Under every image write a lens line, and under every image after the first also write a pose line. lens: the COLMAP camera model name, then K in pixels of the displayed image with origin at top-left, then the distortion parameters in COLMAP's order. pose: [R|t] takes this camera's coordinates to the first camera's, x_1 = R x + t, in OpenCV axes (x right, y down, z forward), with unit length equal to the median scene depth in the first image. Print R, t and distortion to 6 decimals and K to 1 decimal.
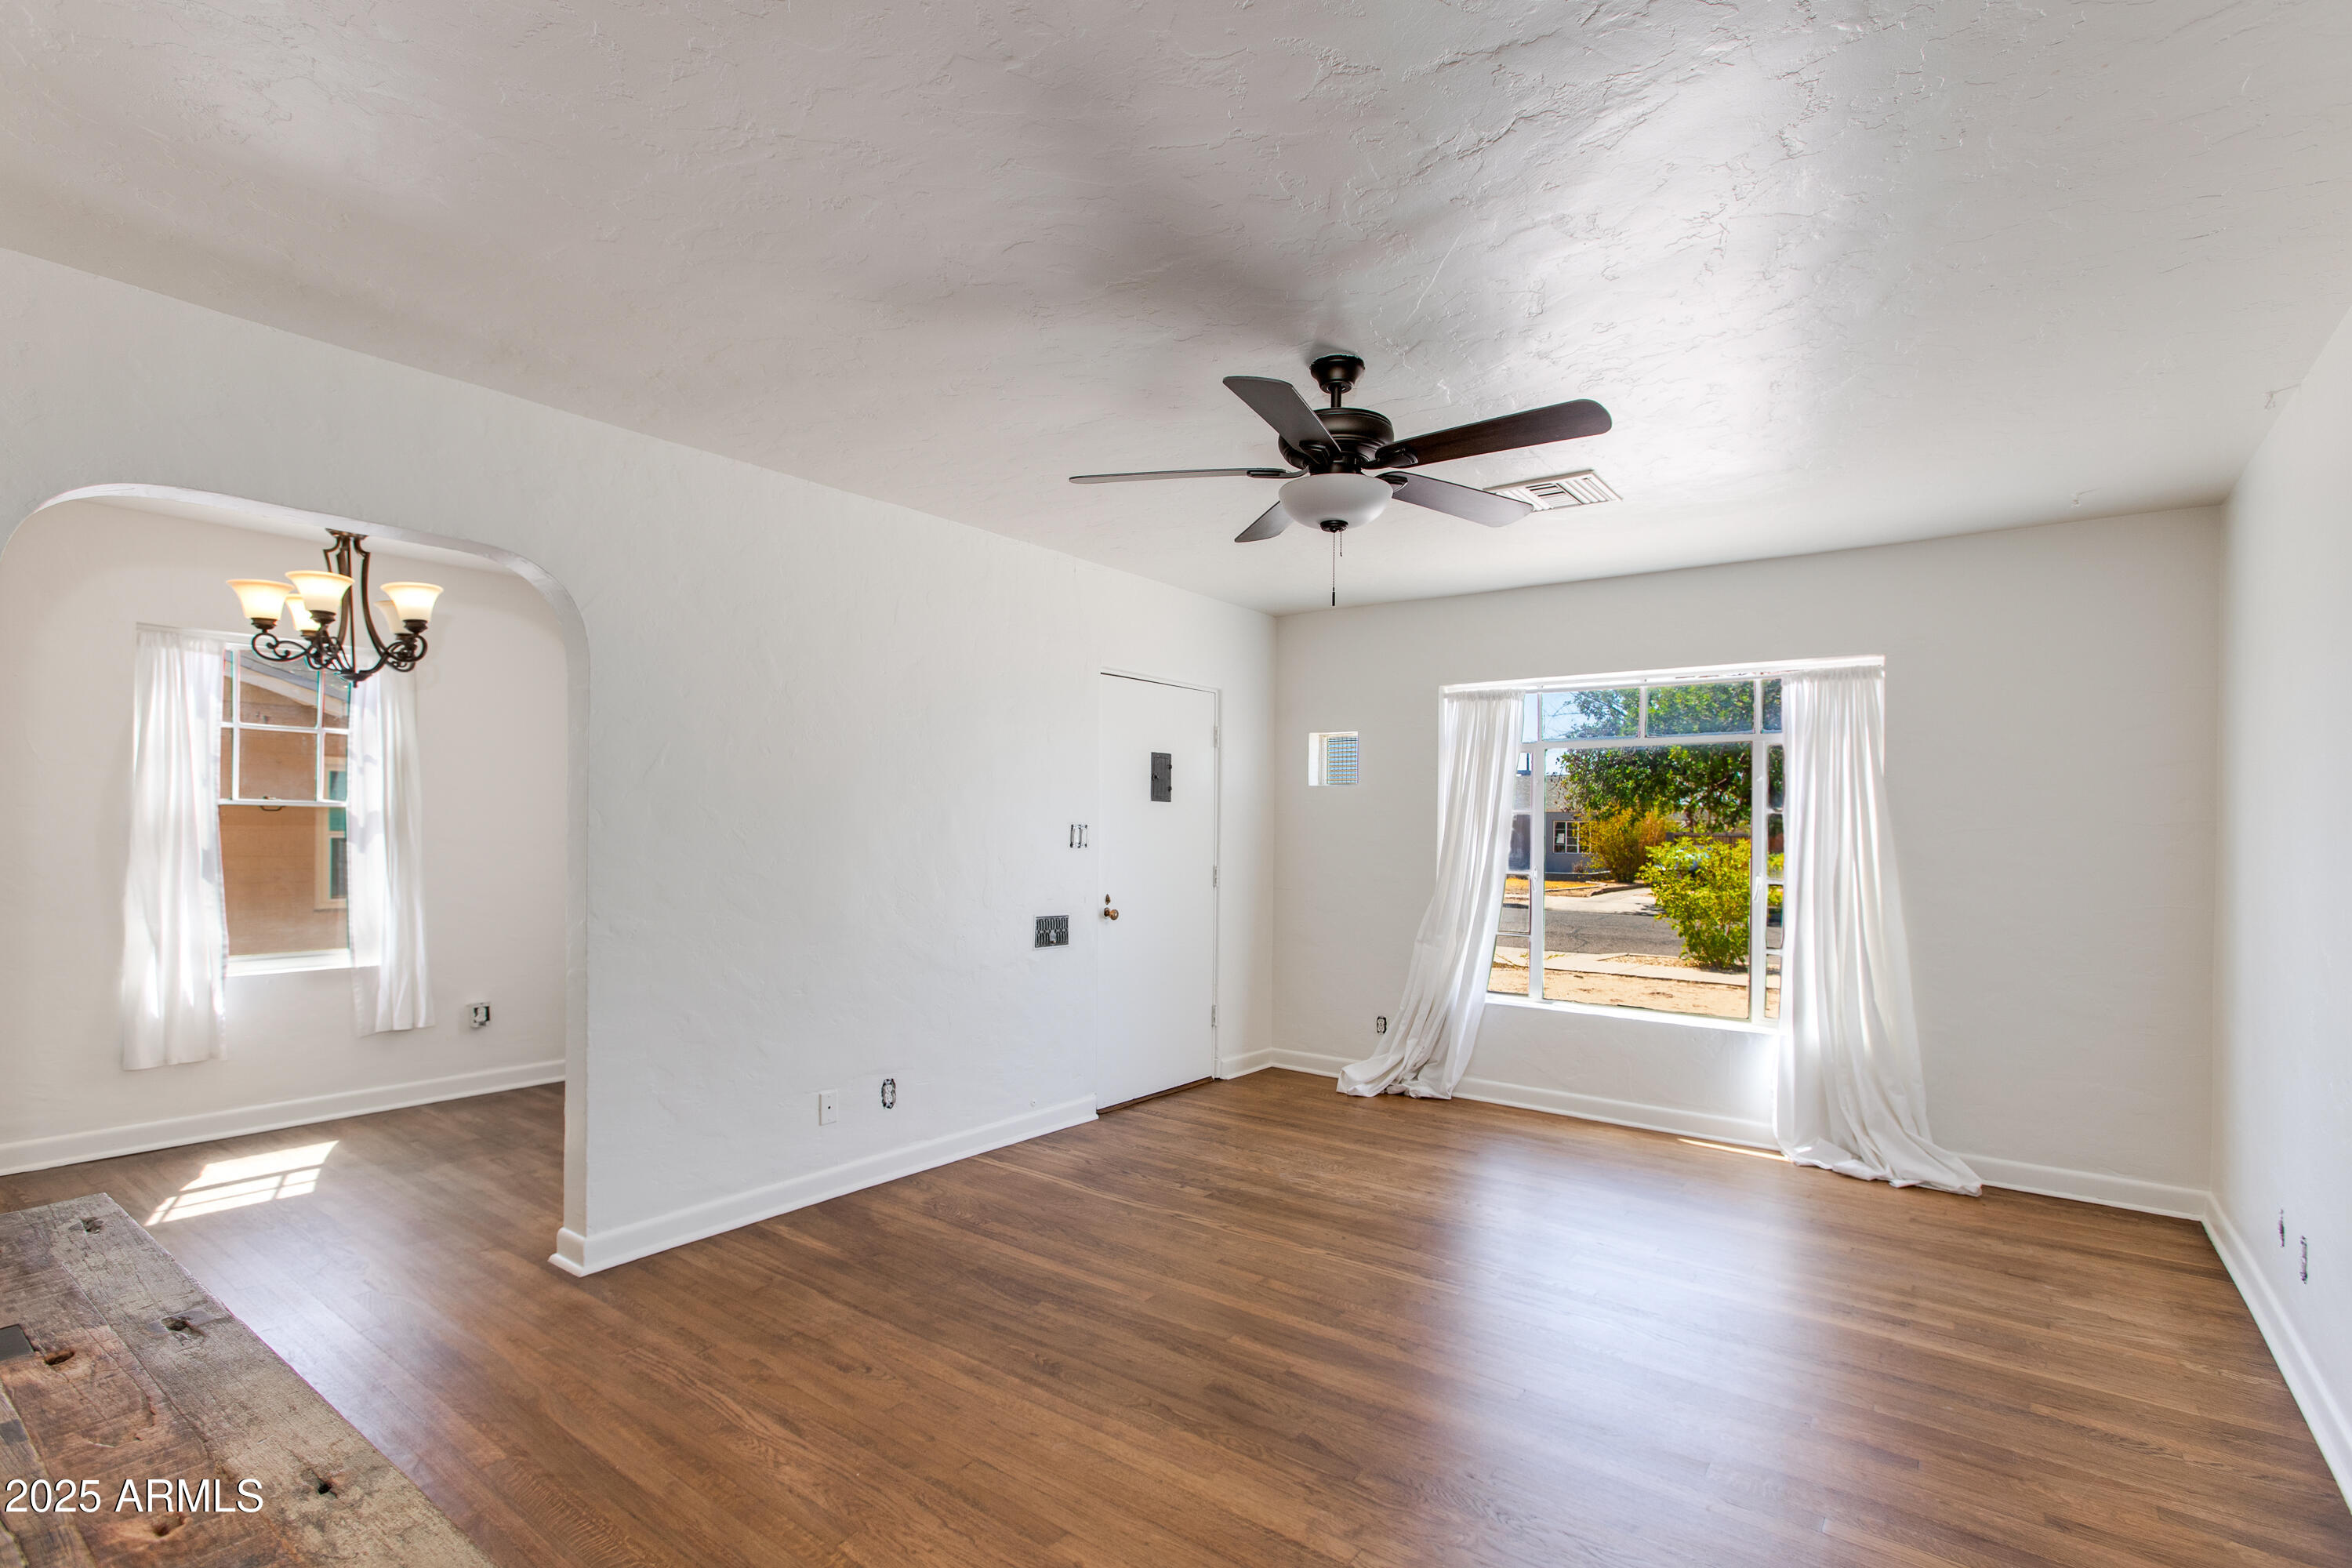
lens RADIAL K [[1120.5, 0, 1146.3], [0, 1120.5, 816.9], [0, 0, 1]] dist [-0.026432, 0.024651]
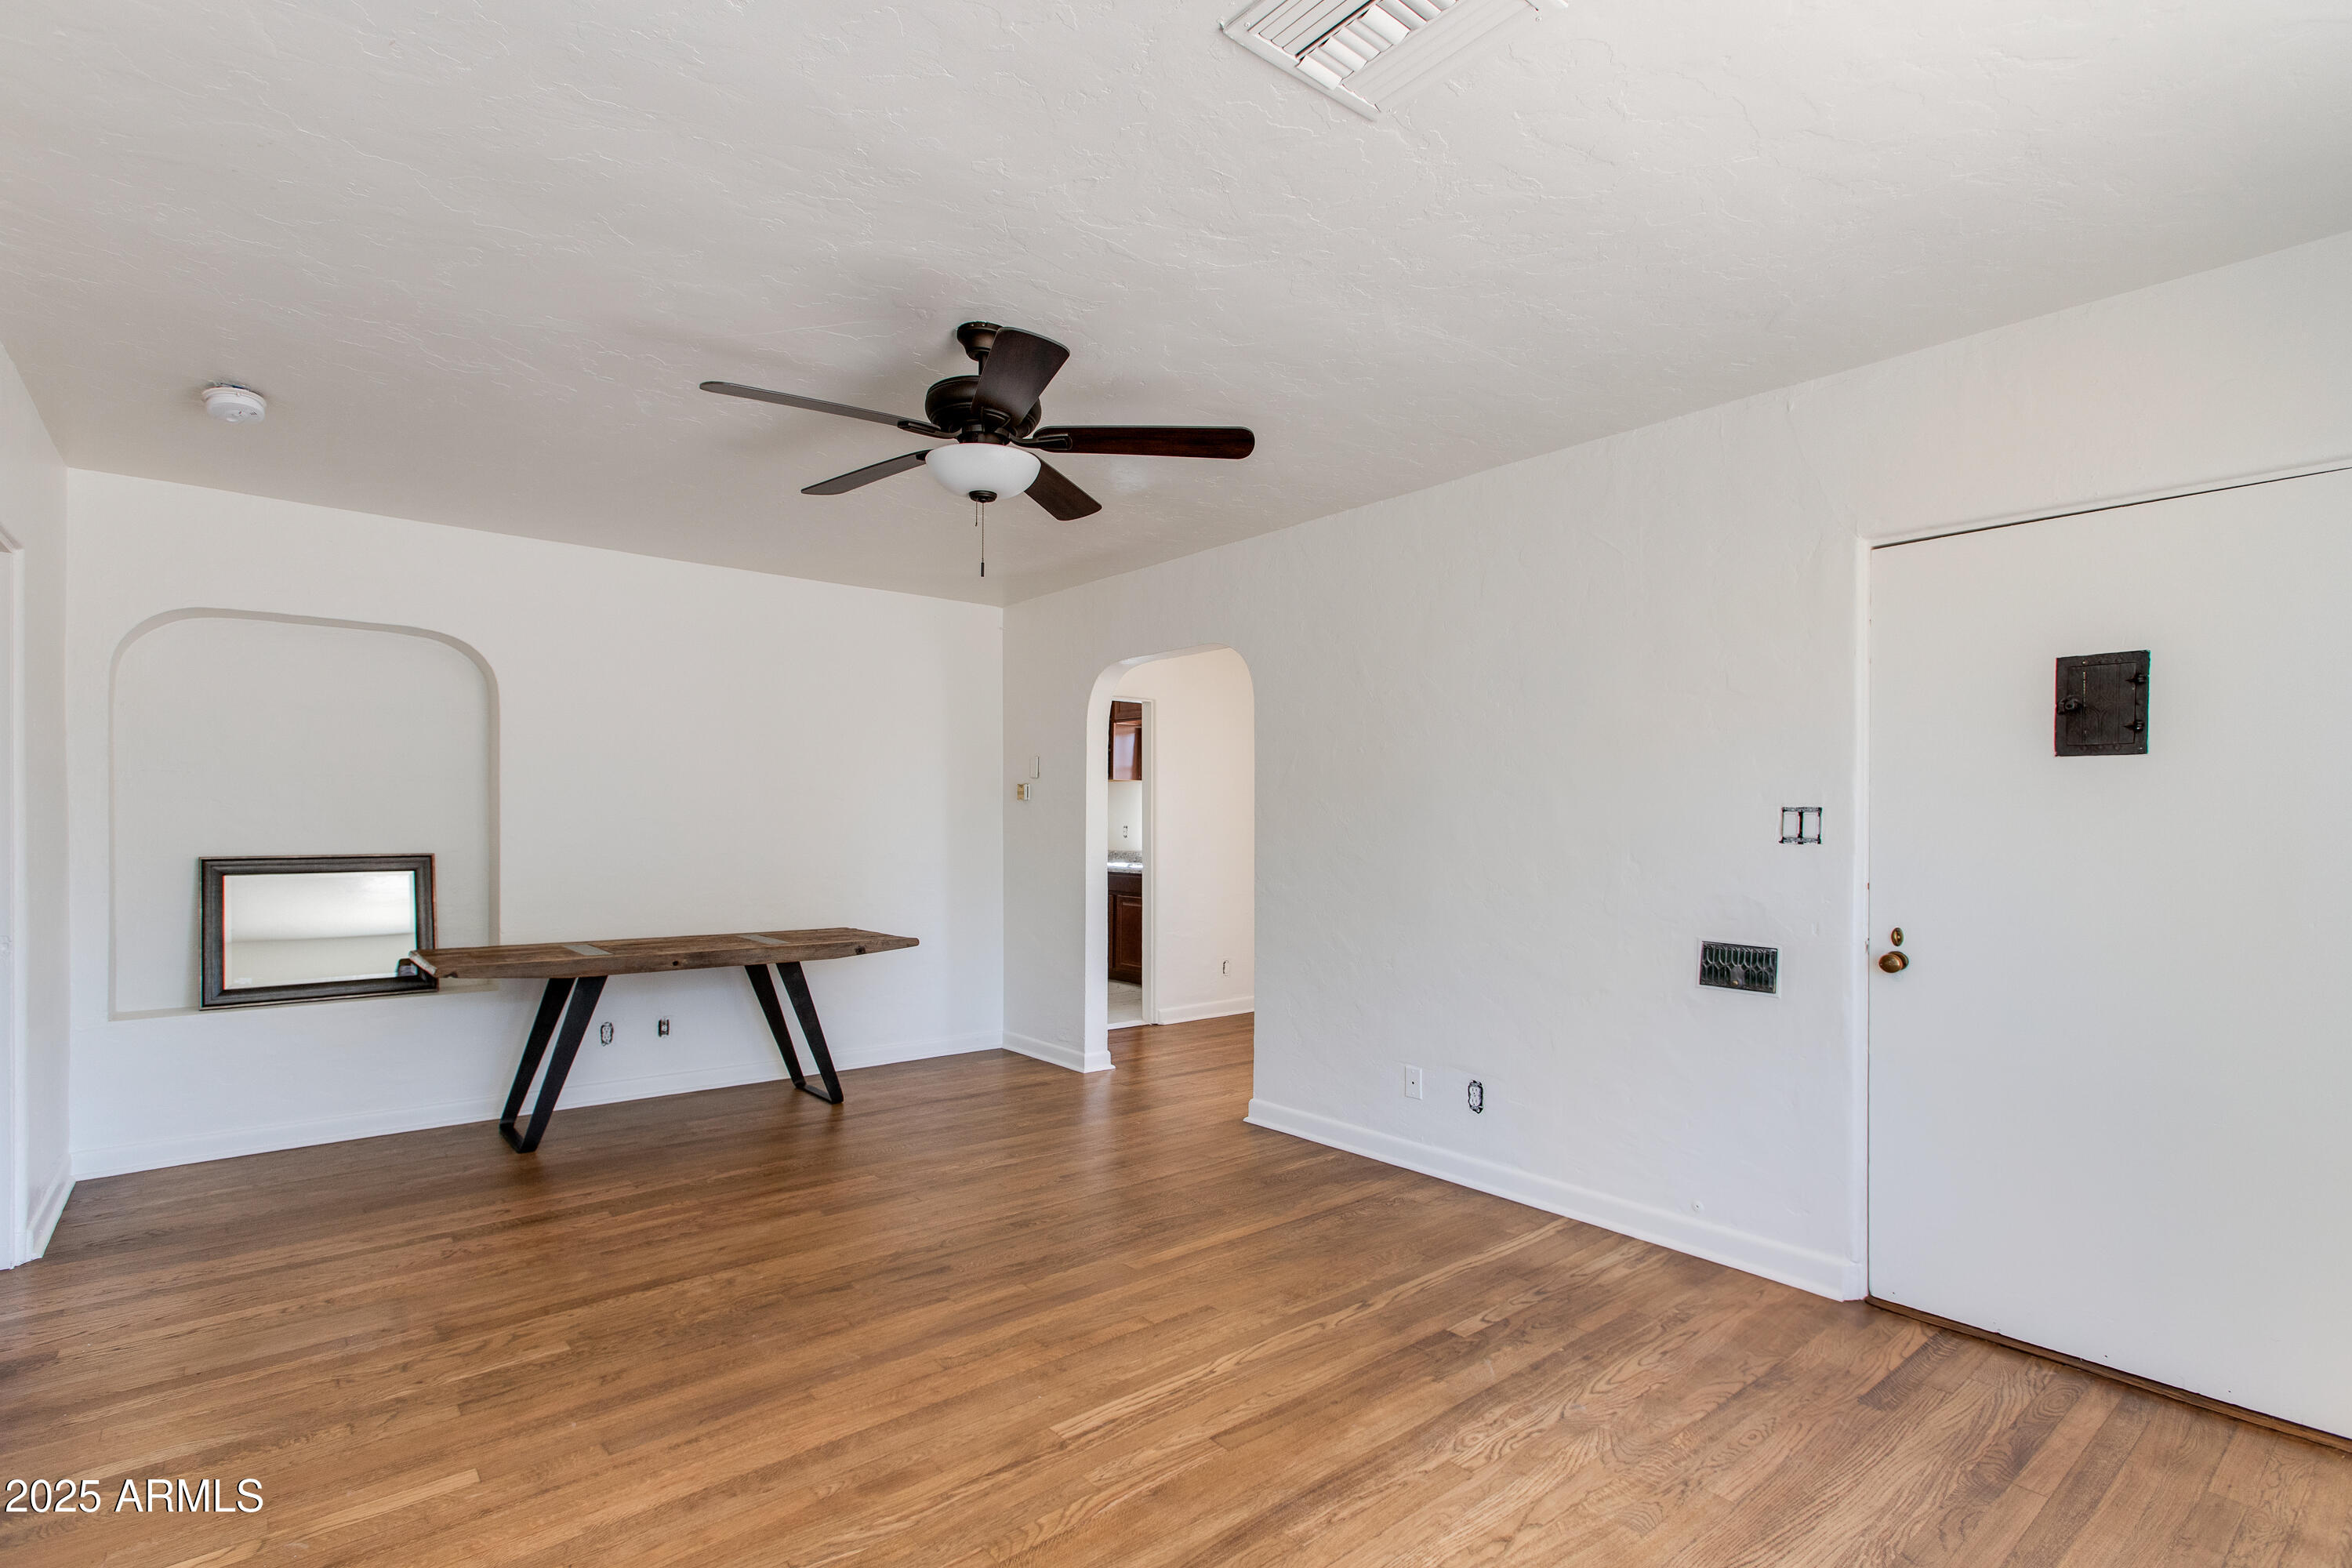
lens RADIAL K [[1120.5, 0, 1146.3], [0, 1120.5, 816.9], [0, 0, 1]] dist [-0.026432, 0.024651]
pose [[-0.226855, -0.020430, -0.973714, 0.647460], [-0.006536, 0.999789, -0.019455, 0.027625], [0.973907, 0.001951, -0.226941, 0.808766]]
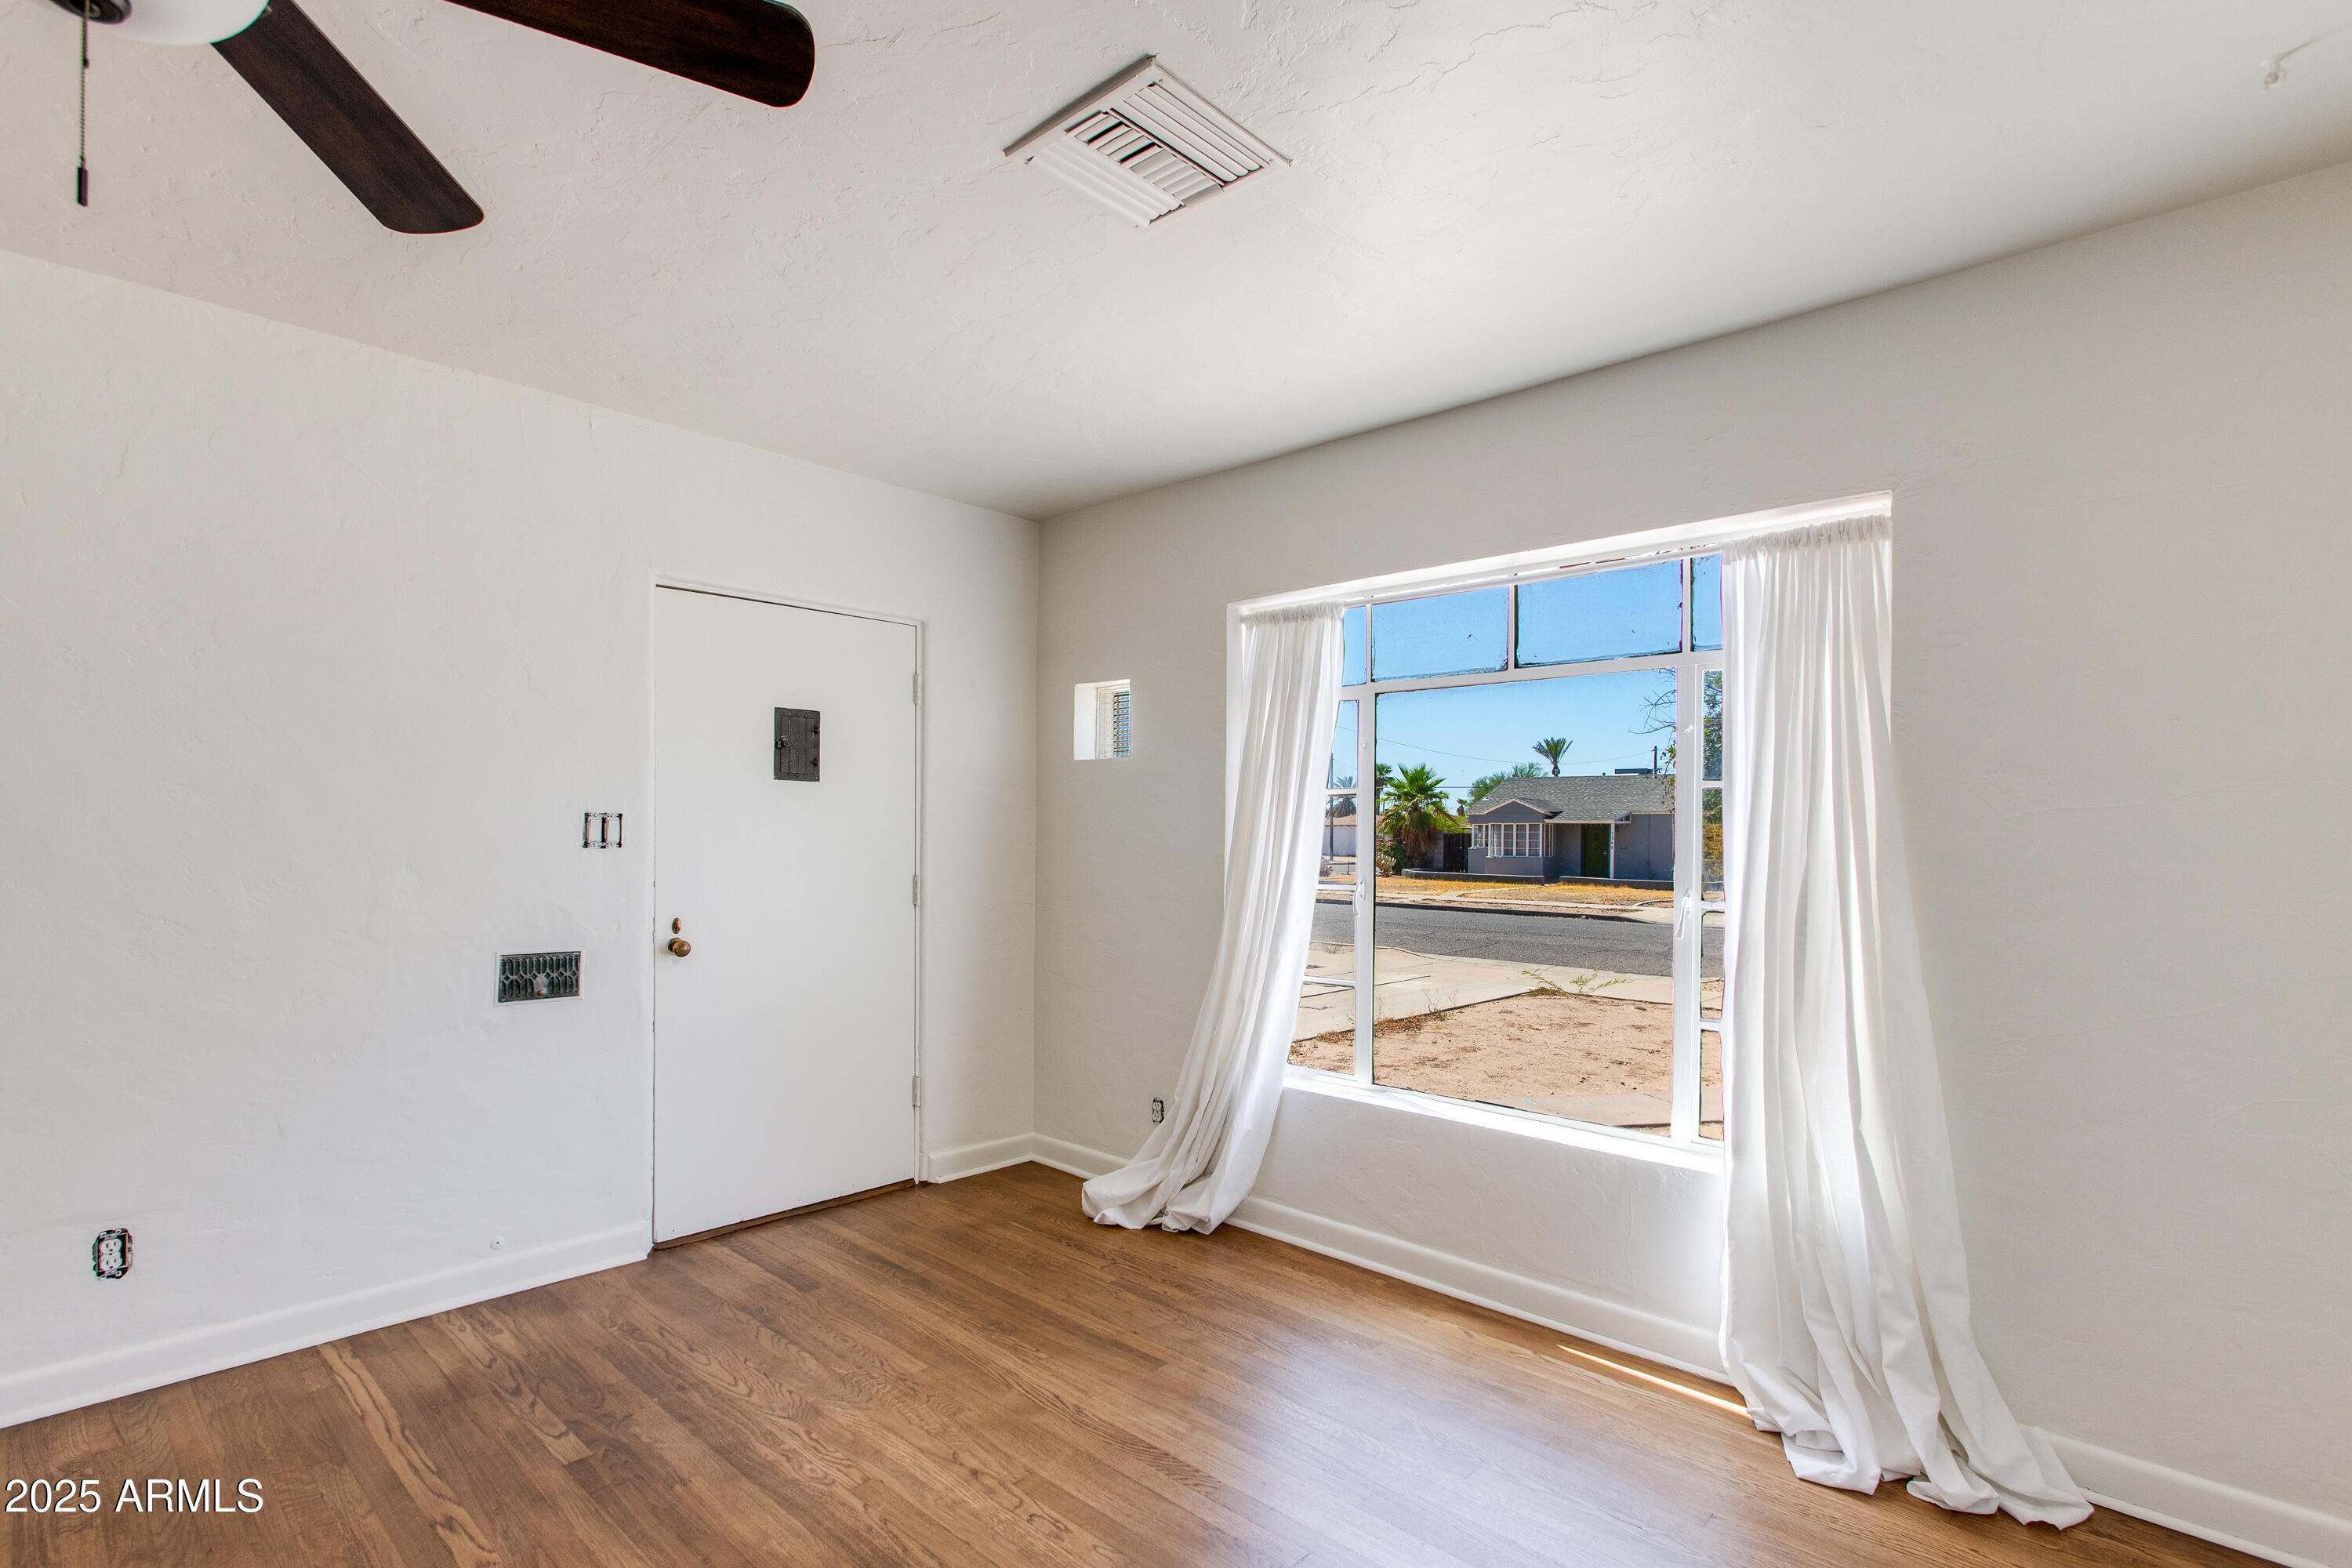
lens RADIAL K [[1130.5, 0, 1145.5], [0, 1130.5, 821.3], [0, 0, 1]] dist [-0.025466, 0.019901]
pose [[0.994594, -0.006425, -0.103645, 0.334072], [0.006129, 0.999976, -0.003183, 0.016228], [0.103663, 0.002530, 0.994609, 0.388639]]
